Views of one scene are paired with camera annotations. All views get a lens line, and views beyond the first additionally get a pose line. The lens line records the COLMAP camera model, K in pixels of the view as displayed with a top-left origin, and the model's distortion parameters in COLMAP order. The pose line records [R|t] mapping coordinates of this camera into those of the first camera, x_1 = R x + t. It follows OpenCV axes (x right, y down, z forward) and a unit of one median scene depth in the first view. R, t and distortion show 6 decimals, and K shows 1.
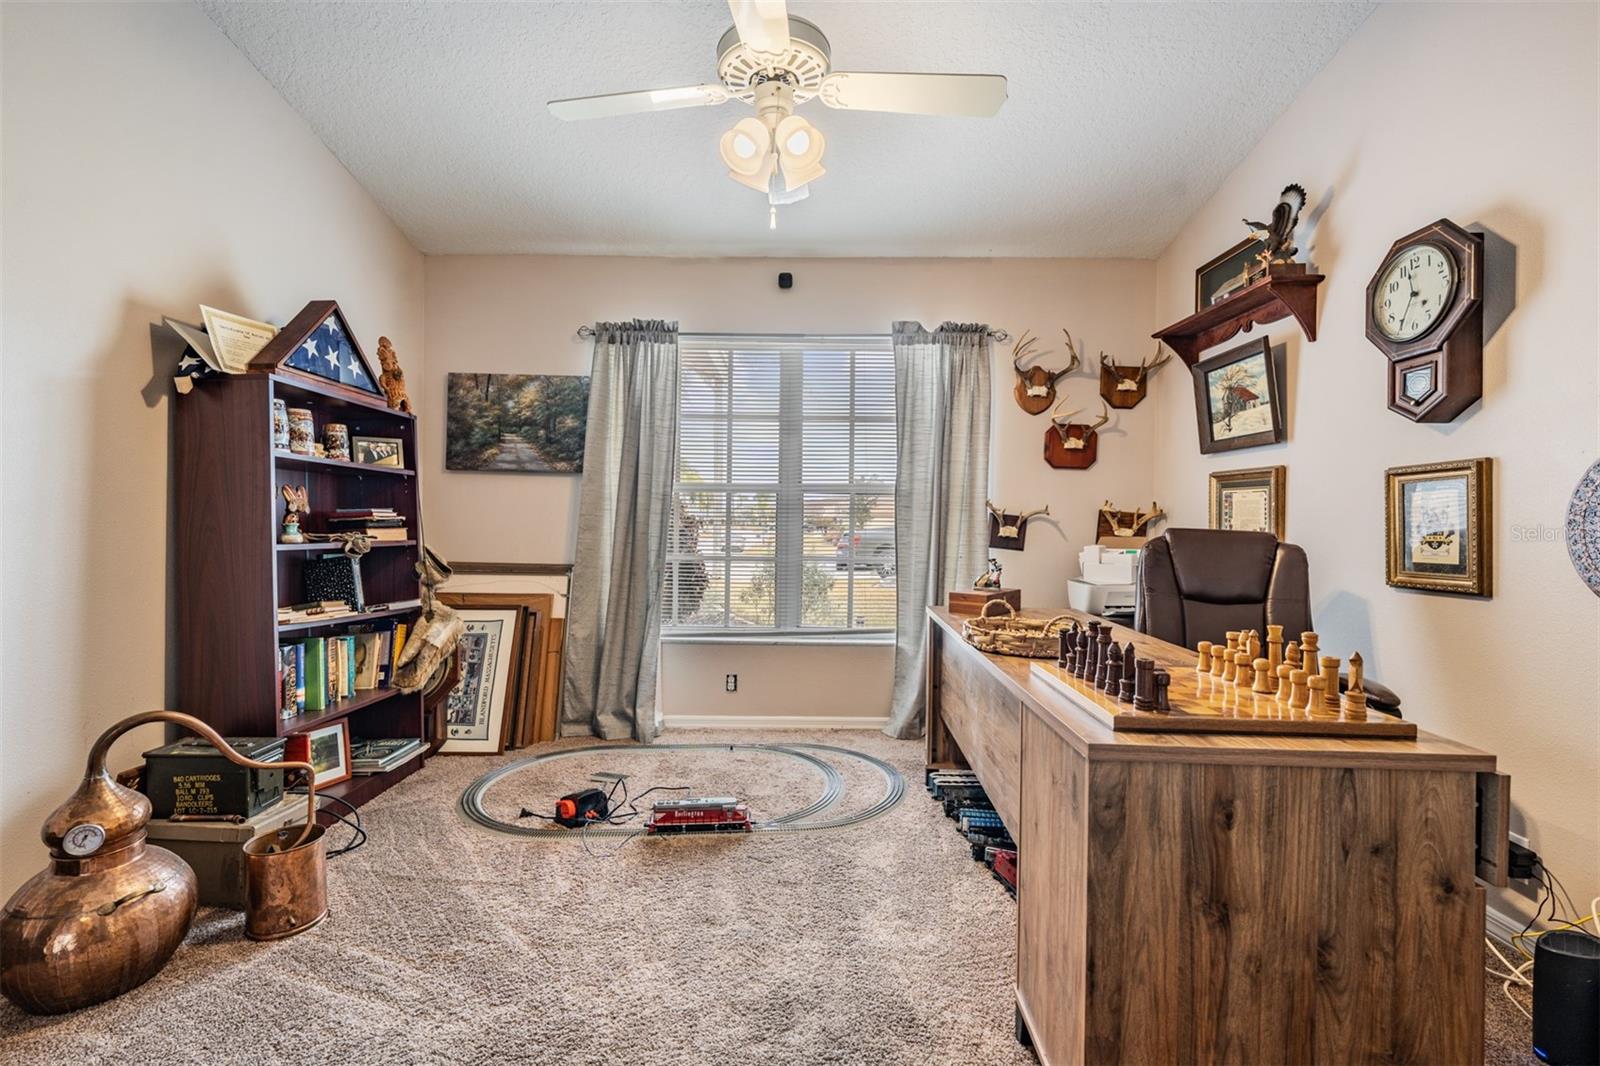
lens RADIAL K [[715.4, 0, 804.7], [0, 715.4, 525.7], [0, 0, 1]] dist [0.004114, -0.001766]
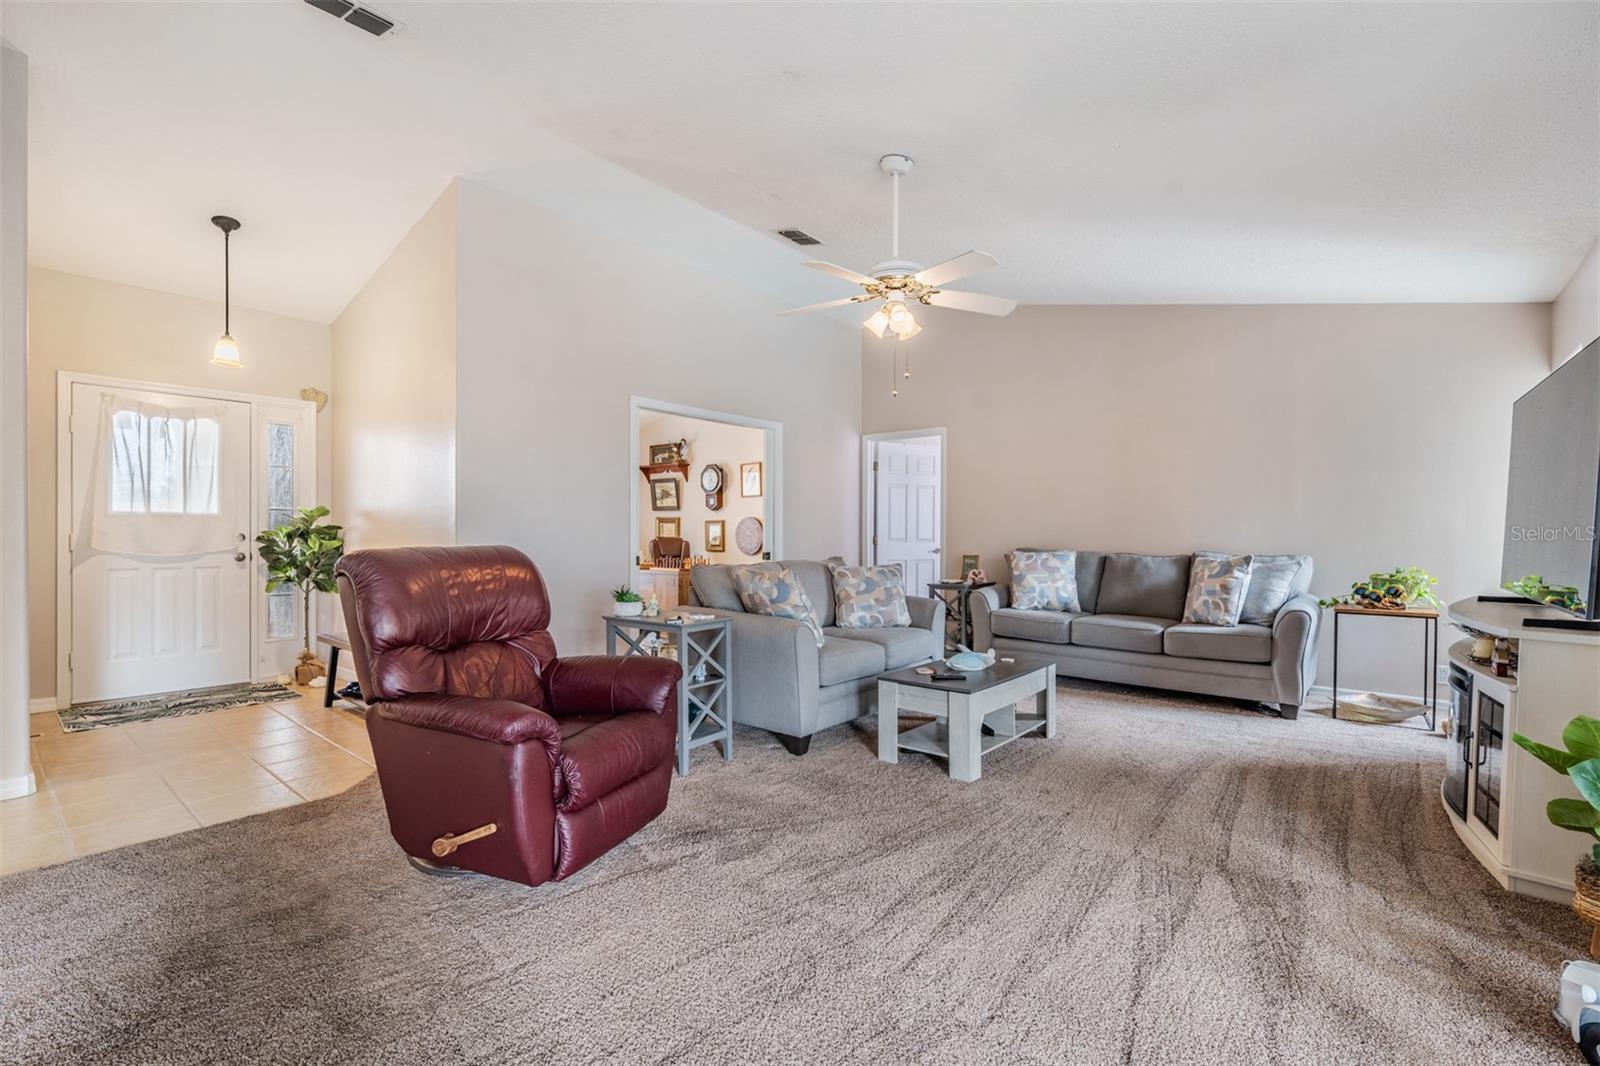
lens RADIAL K [[715.4, 0, 815.1], [0, 715.4, 533.5], [0, 0, 1]] dist [0.004114, -0.001766]
pose [[0.641771, -0.010796, 0.766820, -1.530316], [0.009981, 0.999934, 0.005724, -0.021447], [-0.766831, 0.003980, 0.641837, -1.673626]]
